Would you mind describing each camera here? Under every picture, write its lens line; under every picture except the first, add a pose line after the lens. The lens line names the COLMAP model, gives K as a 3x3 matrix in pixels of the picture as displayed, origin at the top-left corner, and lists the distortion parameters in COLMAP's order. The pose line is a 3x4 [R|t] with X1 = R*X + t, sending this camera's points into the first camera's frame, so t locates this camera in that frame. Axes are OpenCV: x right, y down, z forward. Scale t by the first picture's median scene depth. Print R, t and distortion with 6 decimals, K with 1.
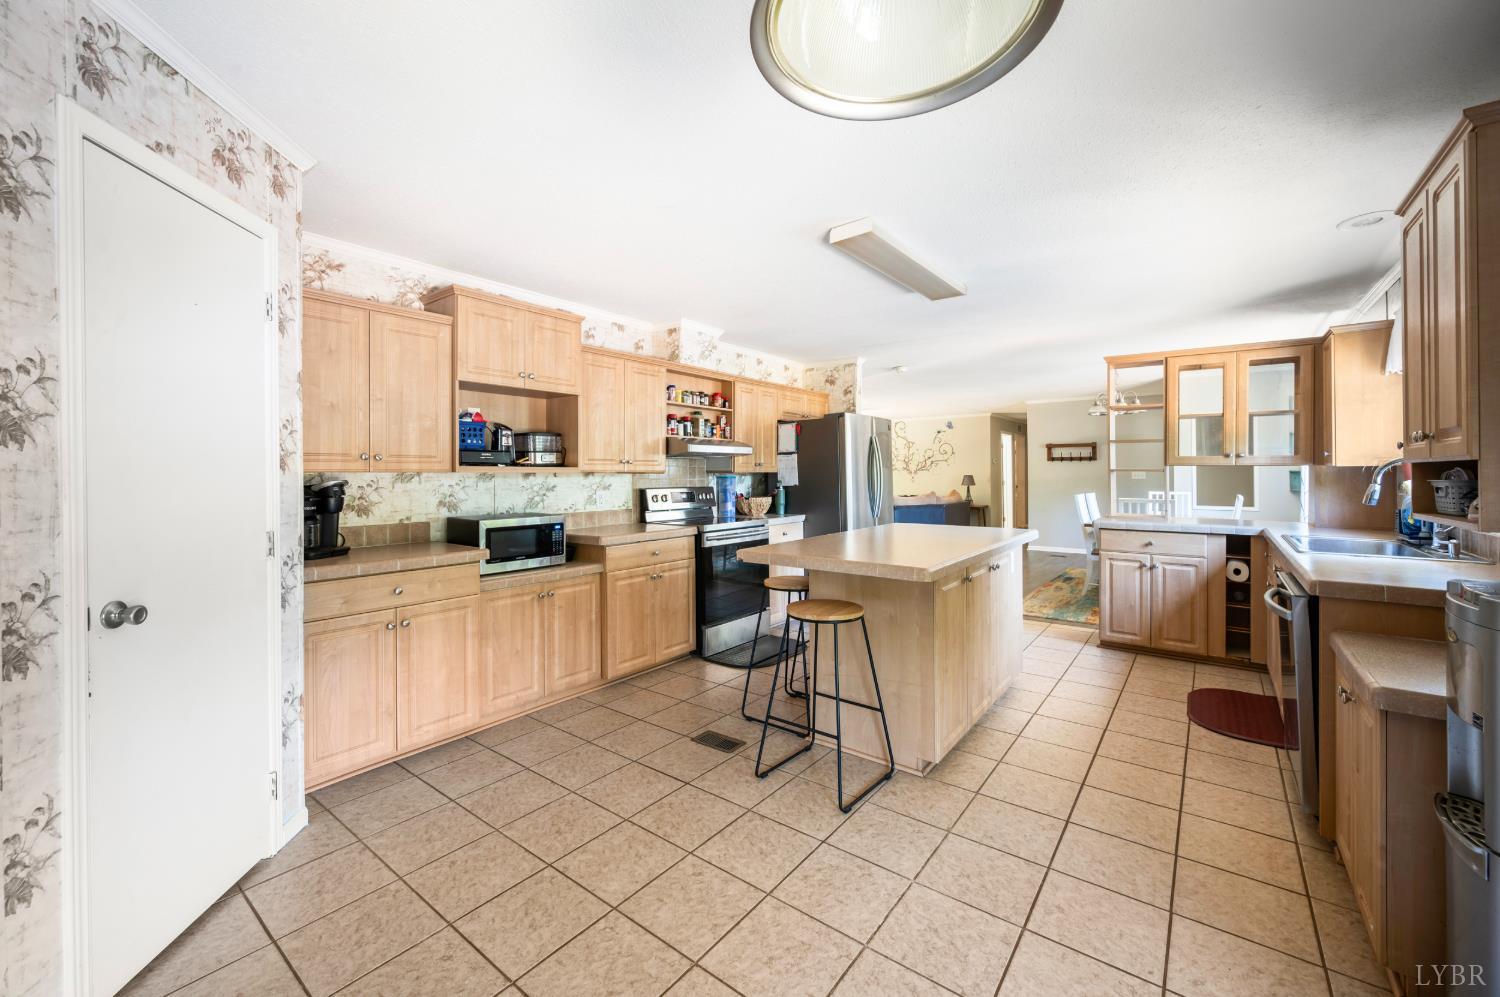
lens RADIAL K [[592.4, 0, 747.6], [0, 592.4, 470.6], [0, 0, 1]] dist [-0.002578, 0.000687]
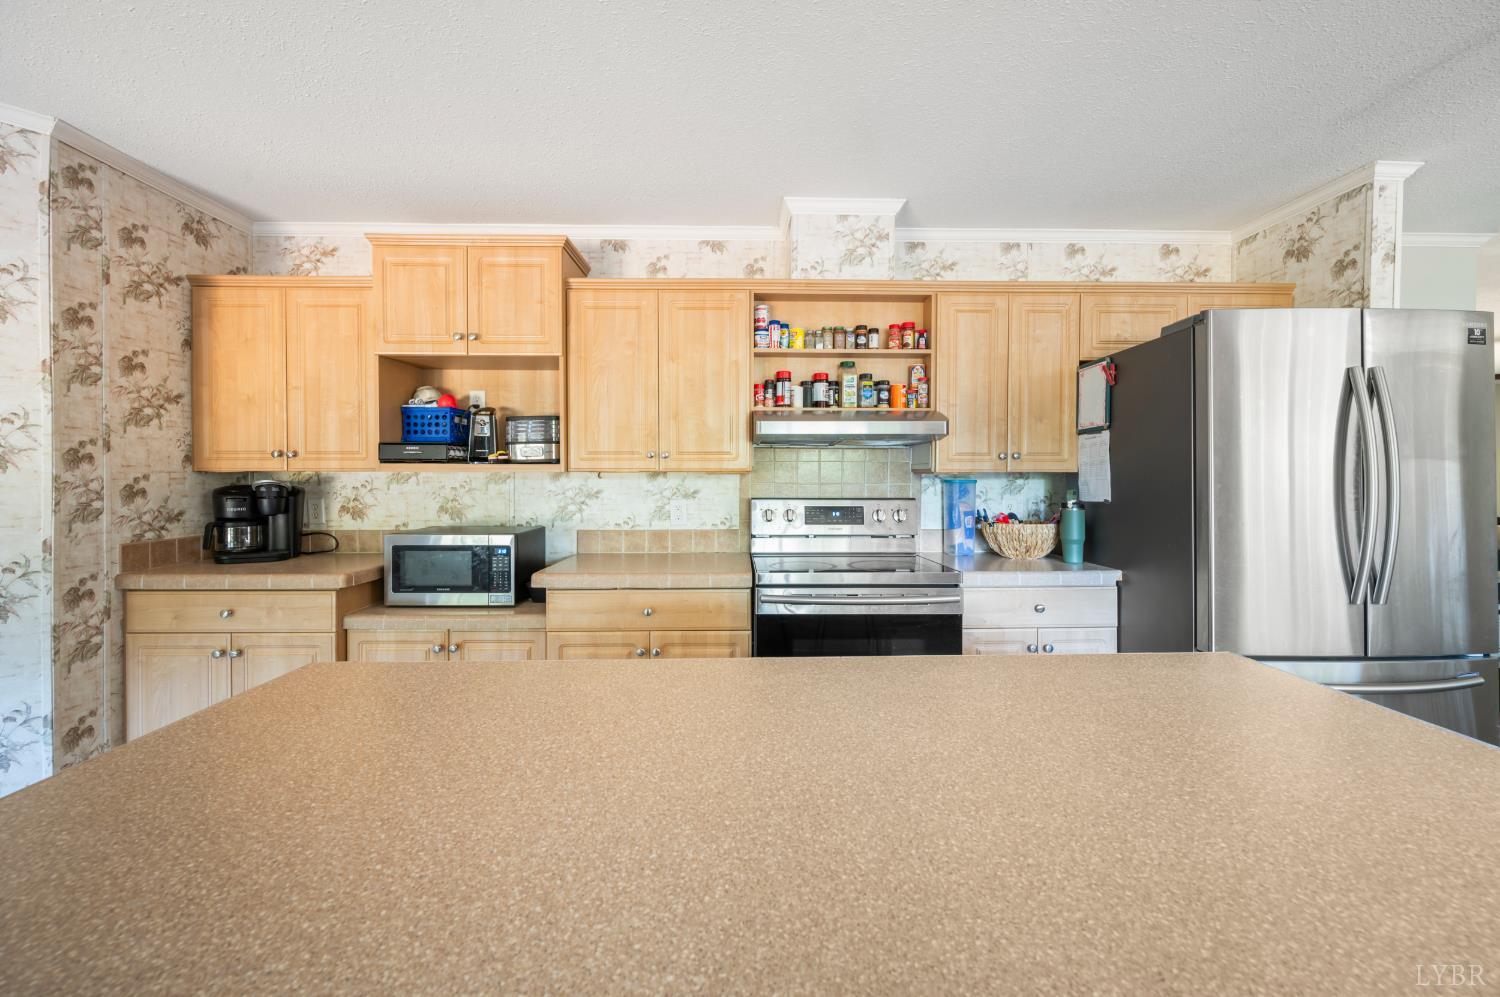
lens RADIAL K [[592.4, 0, 761.0], [0, 592.4, 479.8], [0, 0, 1]] dist [-0.002578, 0.000687]
pose [[0.632518, 0.009794, -0.774484, 0.335753], [0.001238, 0.999906, 0.013655, 0.002917], [0.774545, -0.009596, 0.632447, 0.671371]]
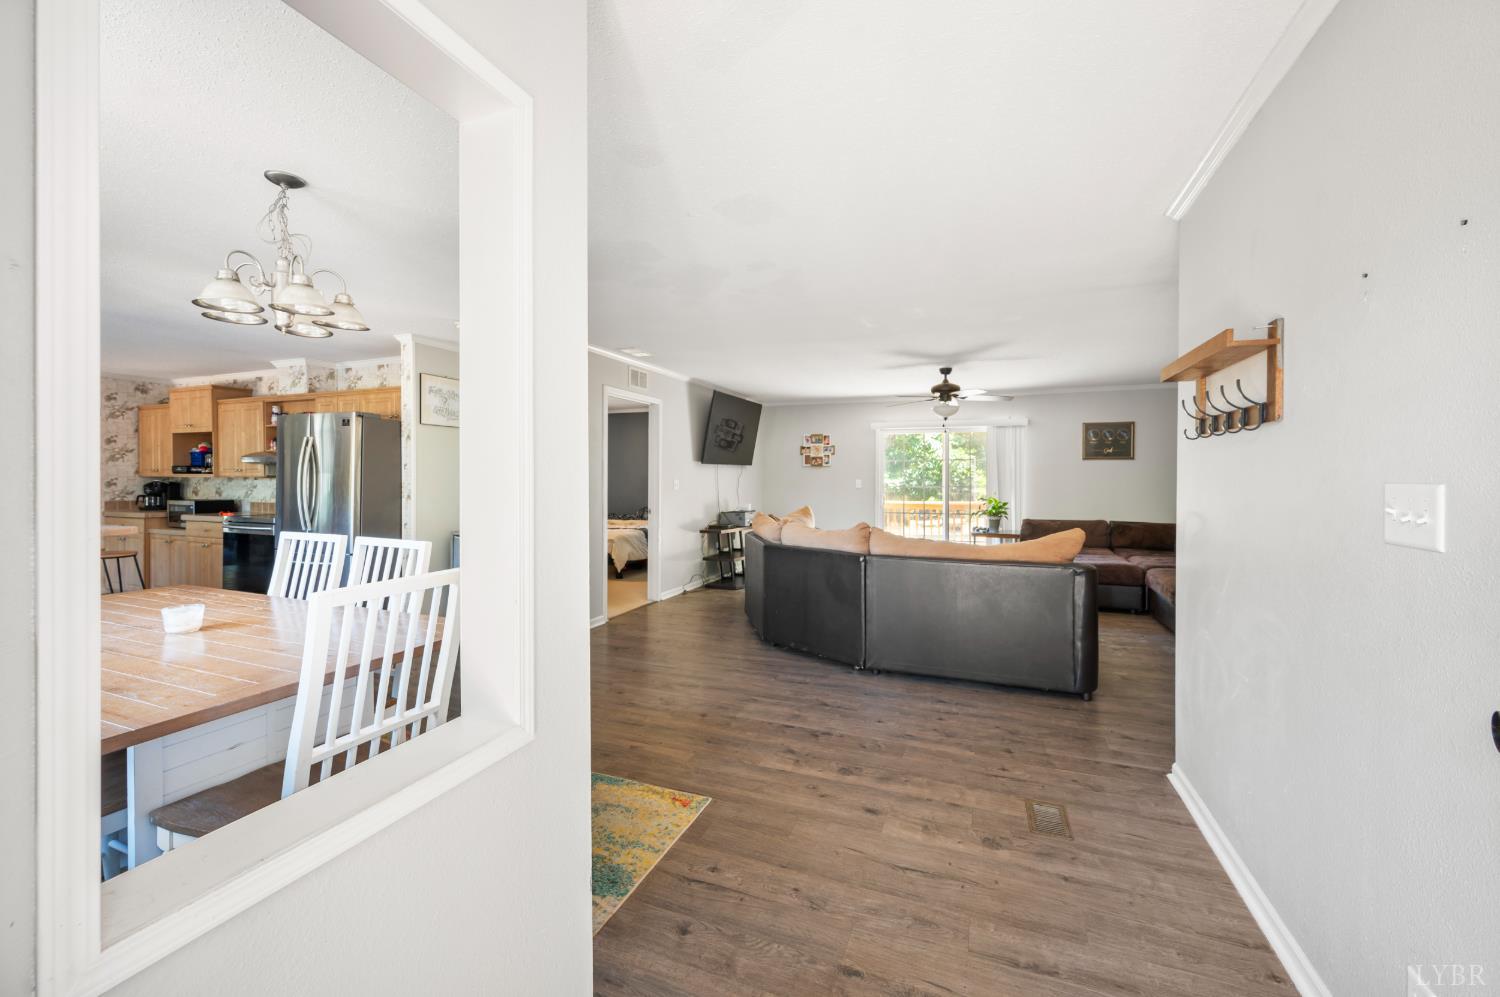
lens RADIAL K [[592.4, 0, 743.6], [0, 592.4, 483.4], [0, 0, 1]] dist [-0.002578, 0.000687]
pose [[0.279631, 0.014204, -0.960003, 1.576955], [0.000831, 0.999887, 0.015036, -0.003229], [0.960107, -0.005002, 0.279587, 1.772671]]
